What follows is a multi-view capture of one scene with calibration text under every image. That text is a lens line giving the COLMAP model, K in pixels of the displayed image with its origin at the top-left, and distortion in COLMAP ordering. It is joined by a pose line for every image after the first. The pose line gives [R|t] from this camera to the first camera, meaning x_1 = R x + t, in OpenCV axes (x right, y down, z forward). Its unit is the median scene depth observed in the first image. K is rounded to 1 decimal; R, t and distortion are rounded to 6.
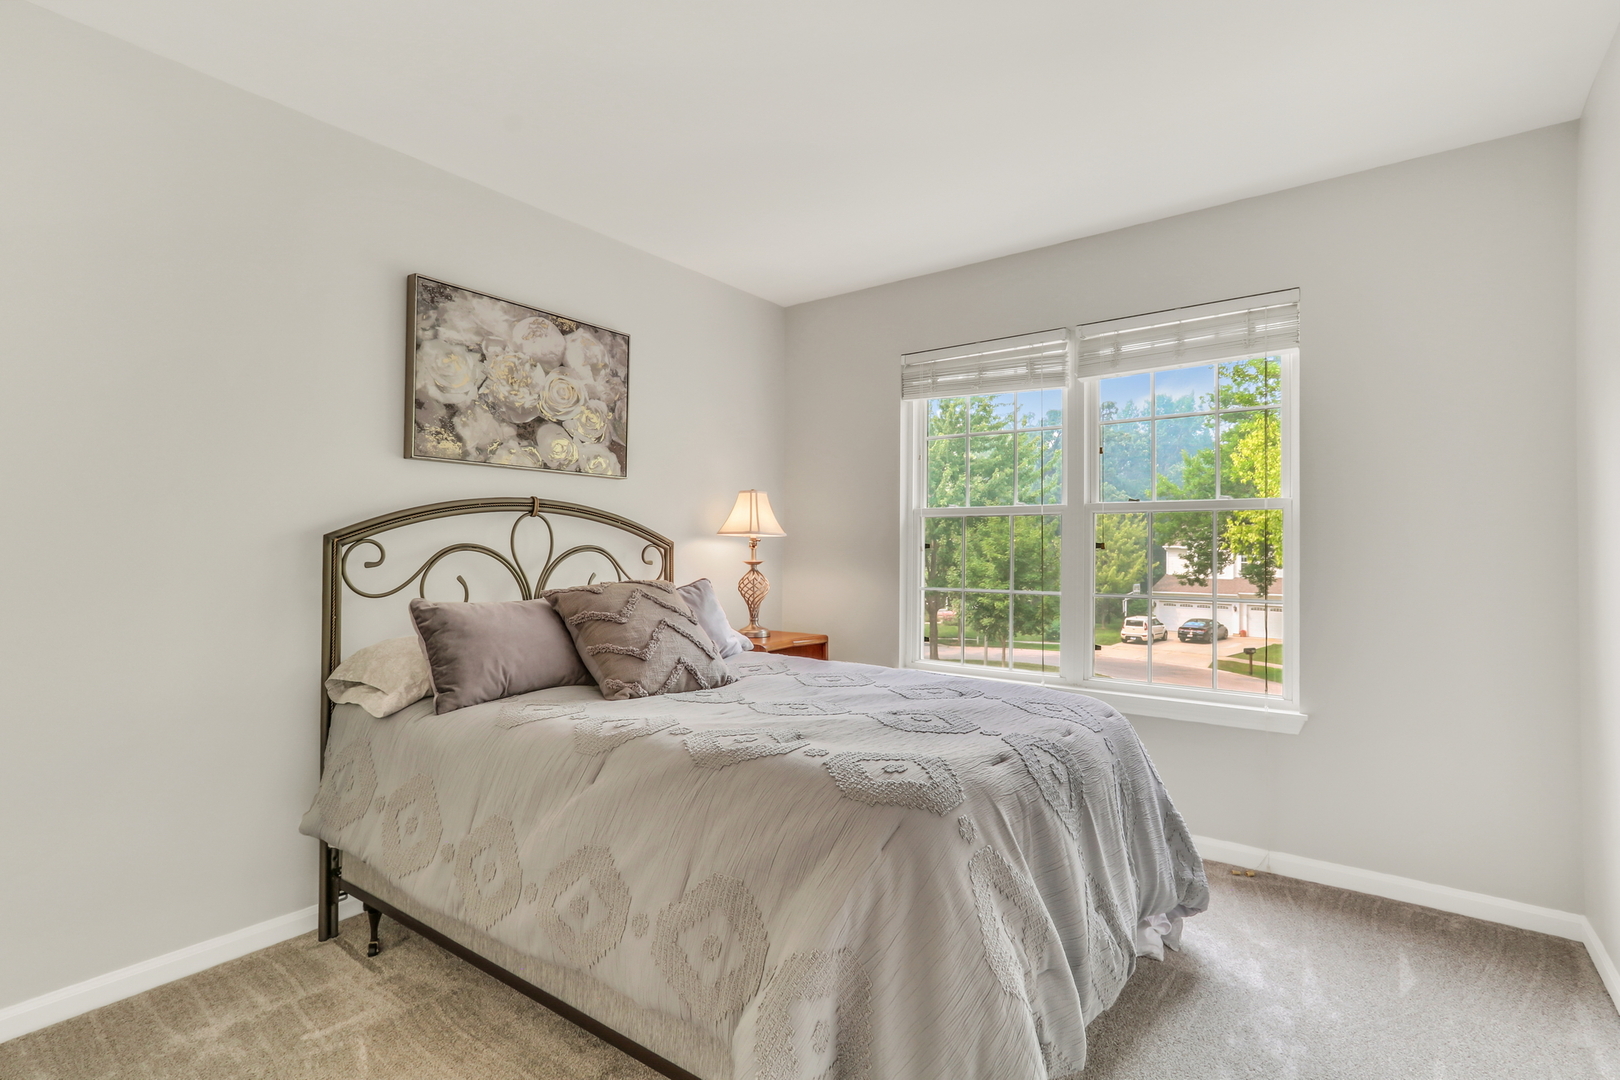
lens RADIAL K [[782.6, 0, 806.3], [0, 782.6, 540.6], [0, 0, 1]] dist [0.018304, 0.000257]
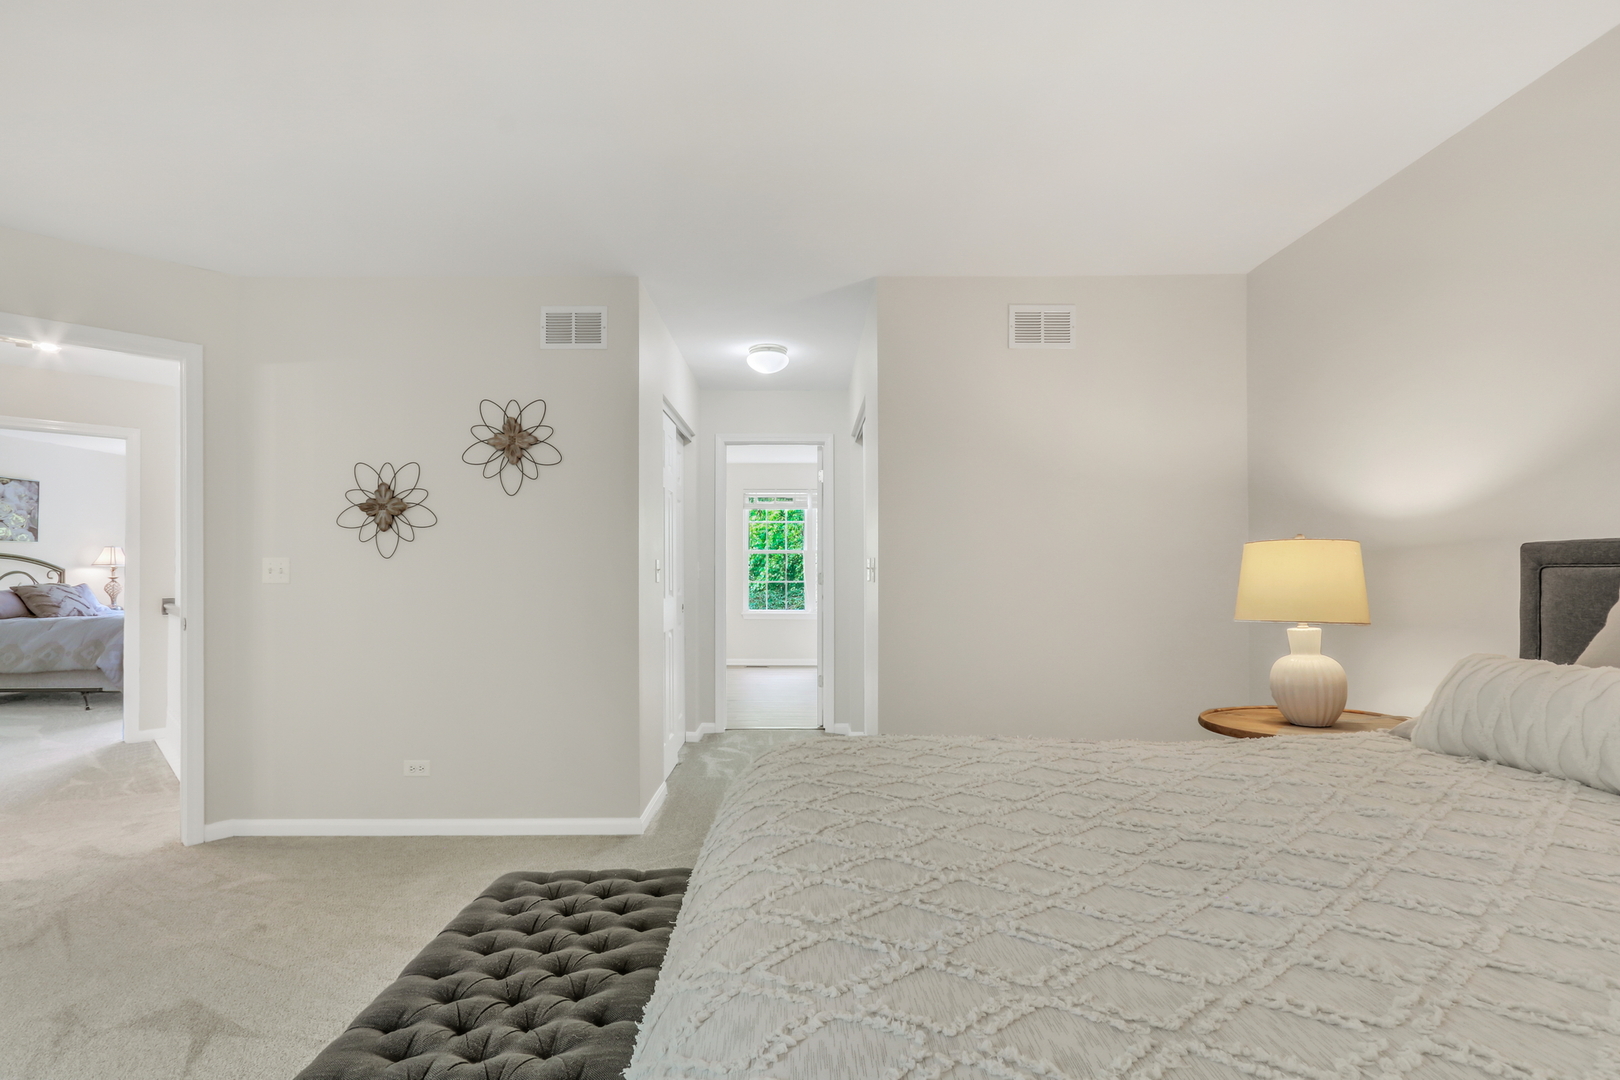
lens RADIAL K [[782.6, 0, 827.5], [0, 782.6, 568.6], [0, 0, 1]] dist [0.018304, 0.000257]
pose [[0.805123, 0.001310, 0.593107, 0.273282], [-0.009564, 0.999896, 0.010775, -0.049829], [-0.593031, -0.014348, 0.805052, -2.433293]]
